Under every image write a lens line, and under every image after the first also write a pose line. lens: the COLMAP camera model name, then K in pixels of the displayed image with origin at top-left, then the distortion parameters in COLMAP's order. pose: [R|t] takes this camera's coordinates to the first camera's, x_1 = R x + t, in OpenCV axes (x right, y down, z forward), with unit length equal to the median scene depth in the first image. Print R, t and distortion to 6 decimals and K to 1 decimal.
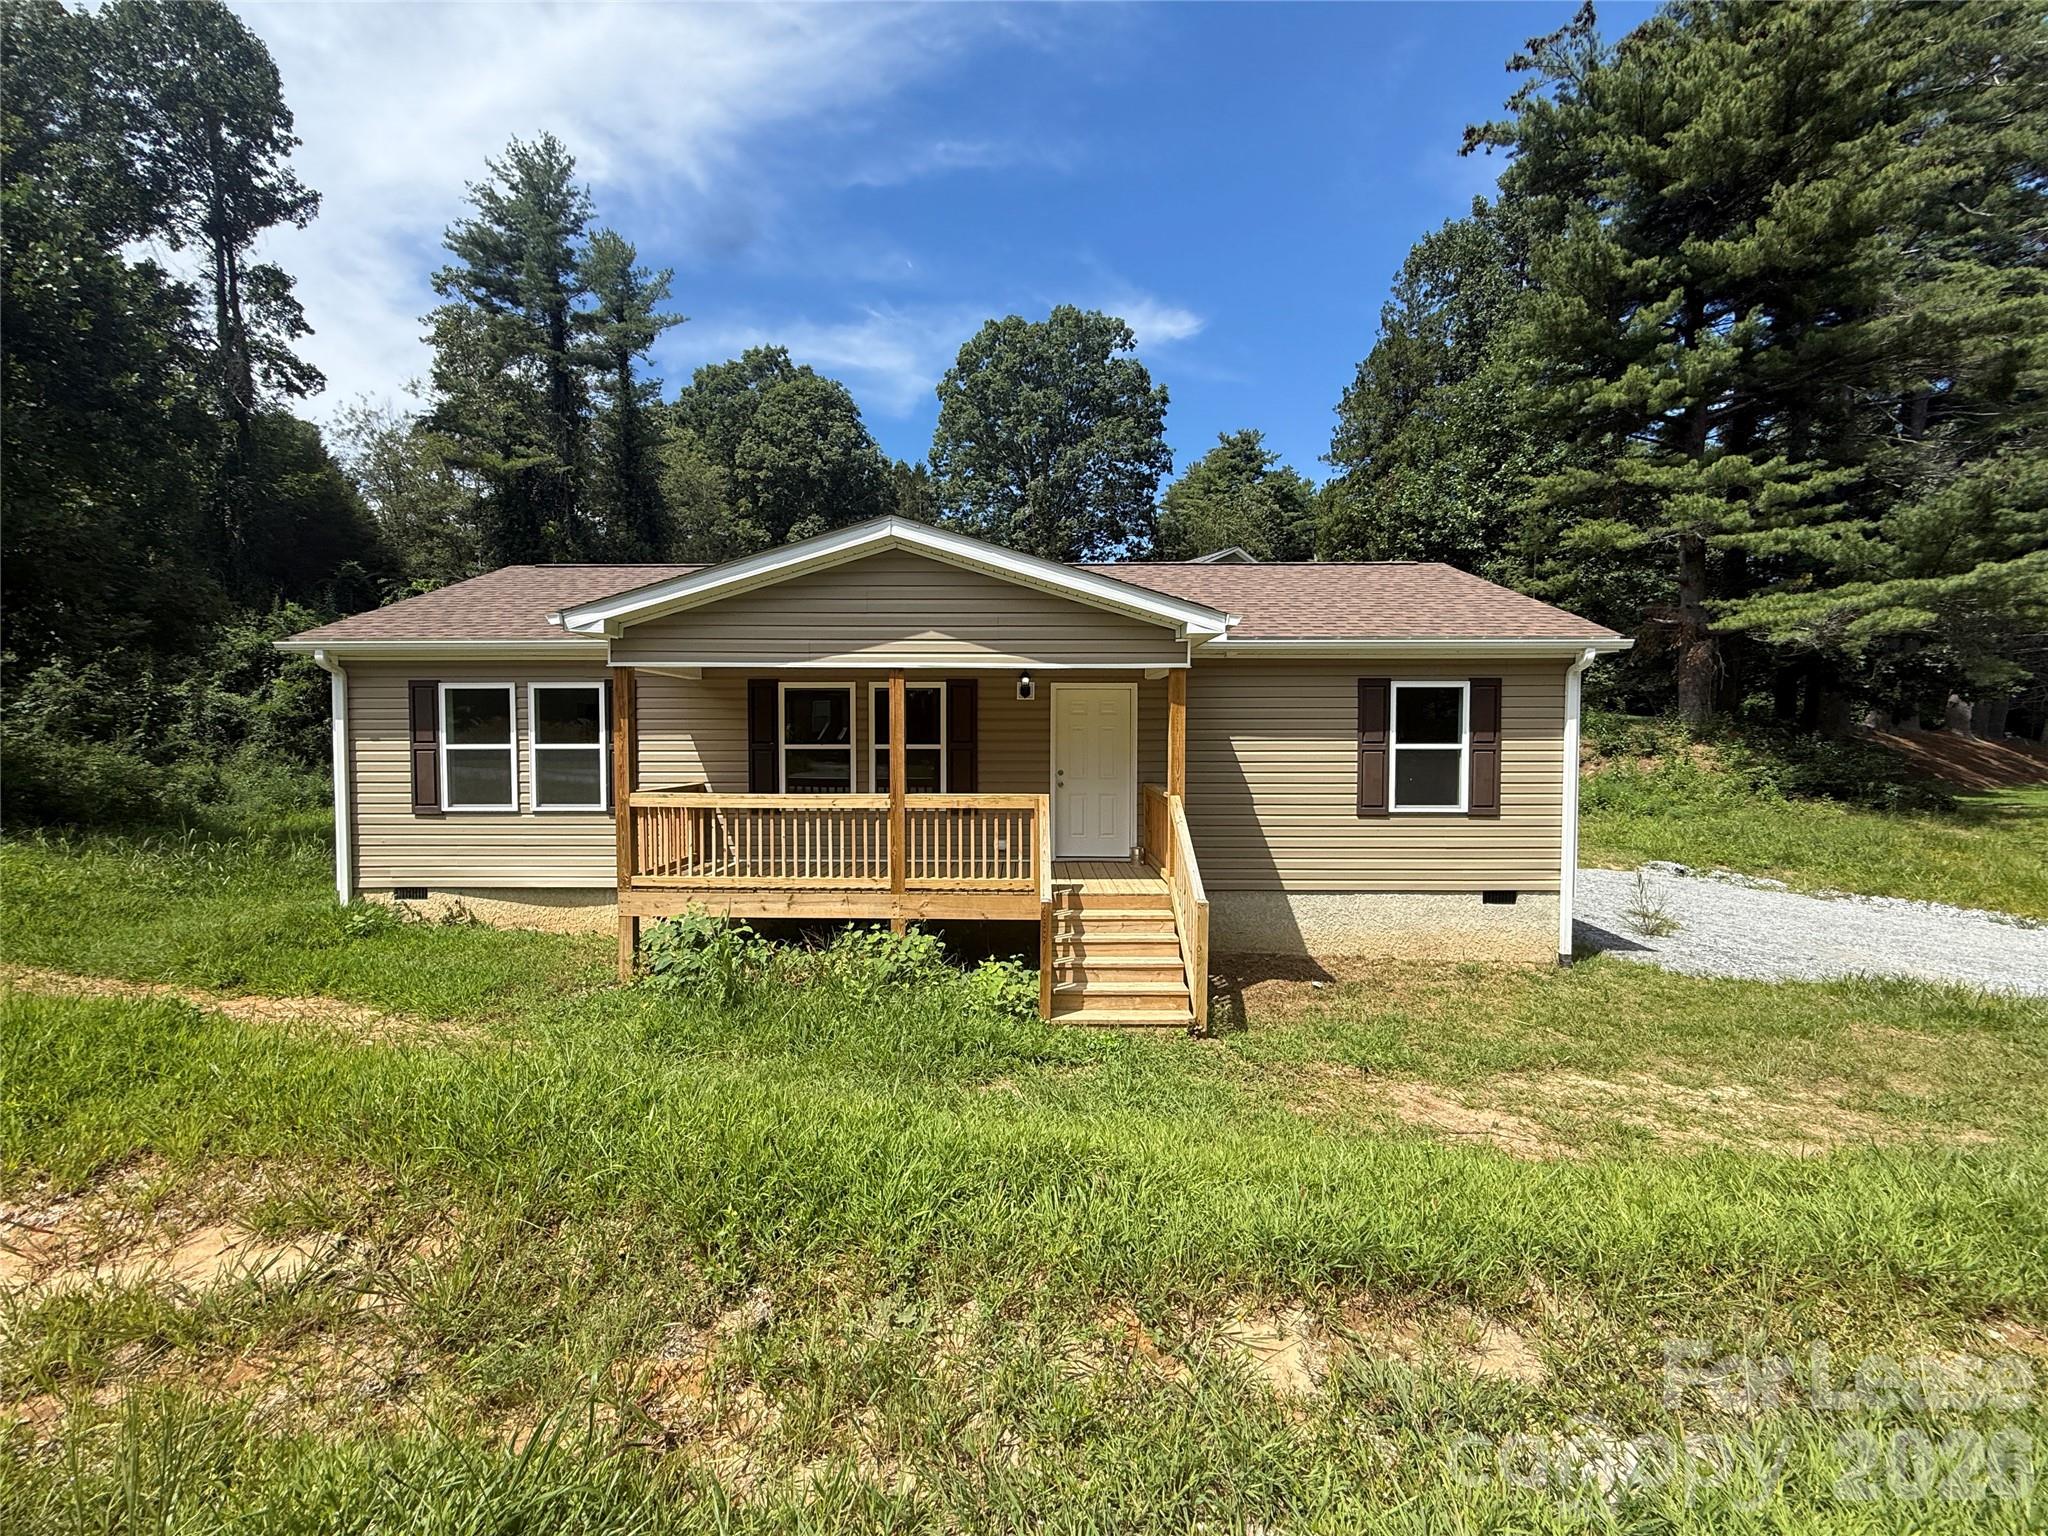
lens RADIAL K [[817.8, 0, 1021.3], [0, 817.8, 766.3], [0, 0, 1]] dist [0.000769, 0.000502]
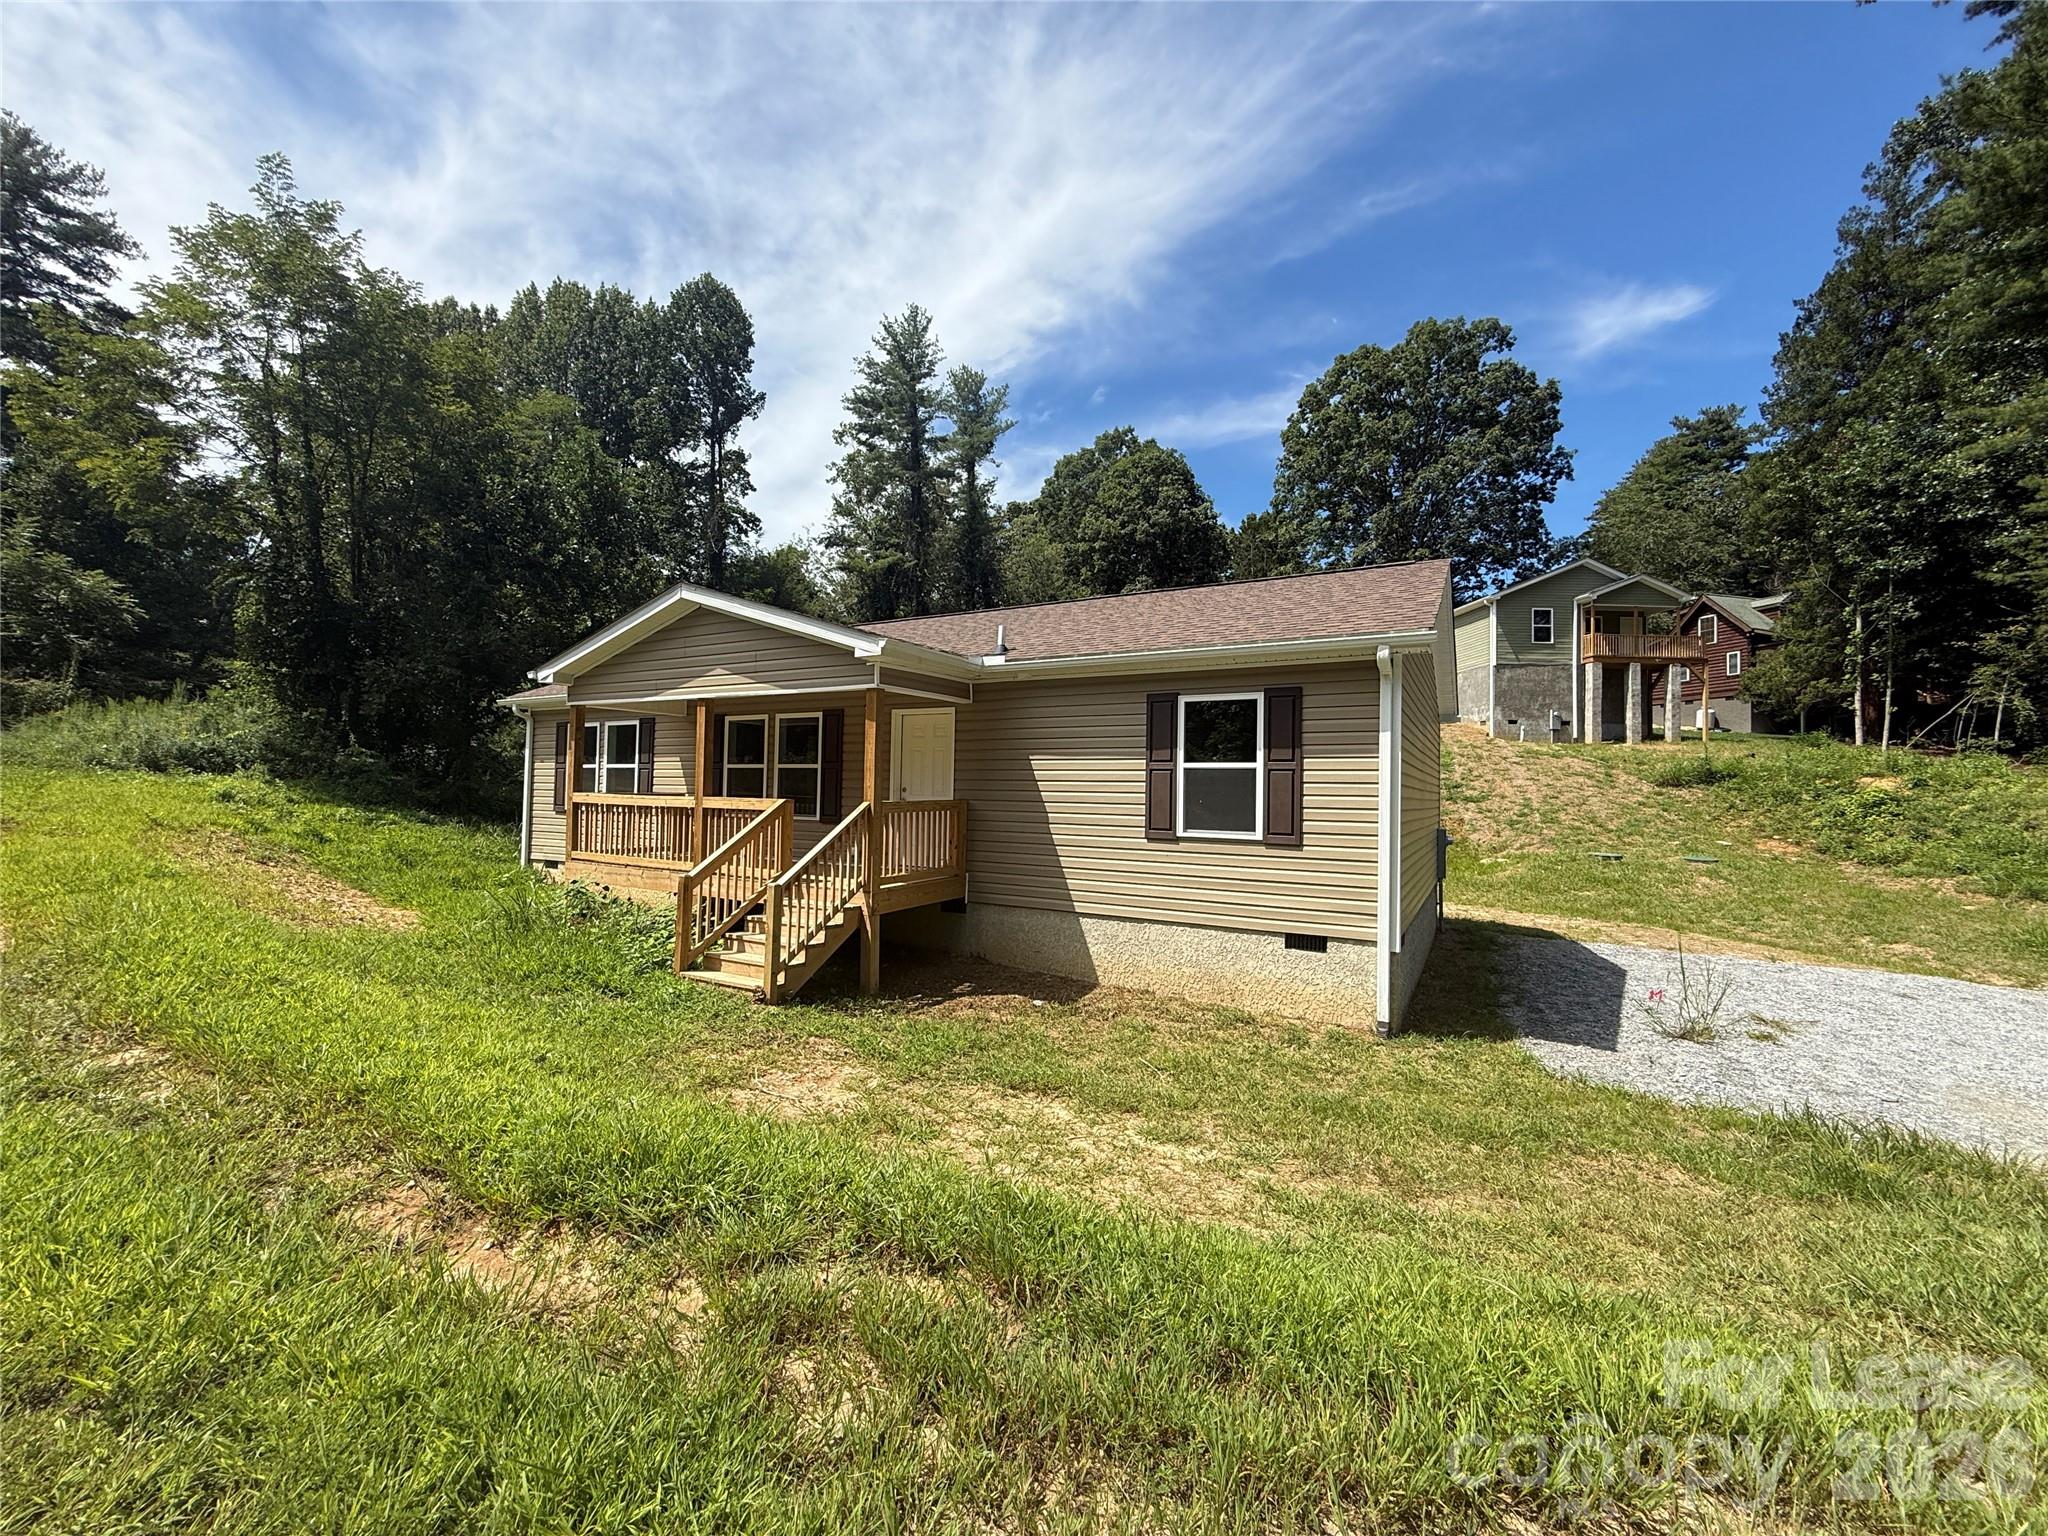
lens RADIAL K [[816.9, 0, 1018.4], [0, 816.9, 767.4], [0, 0, 1]] dist [-0.001022, 0.000208]
pose [[0.874116, 0.000874, -0.485717, 0.724110], [-0.033057, 0.997787, -0.057697, 0.036625], [0.484592, 0.066490, 0.872210, 0.100747]]
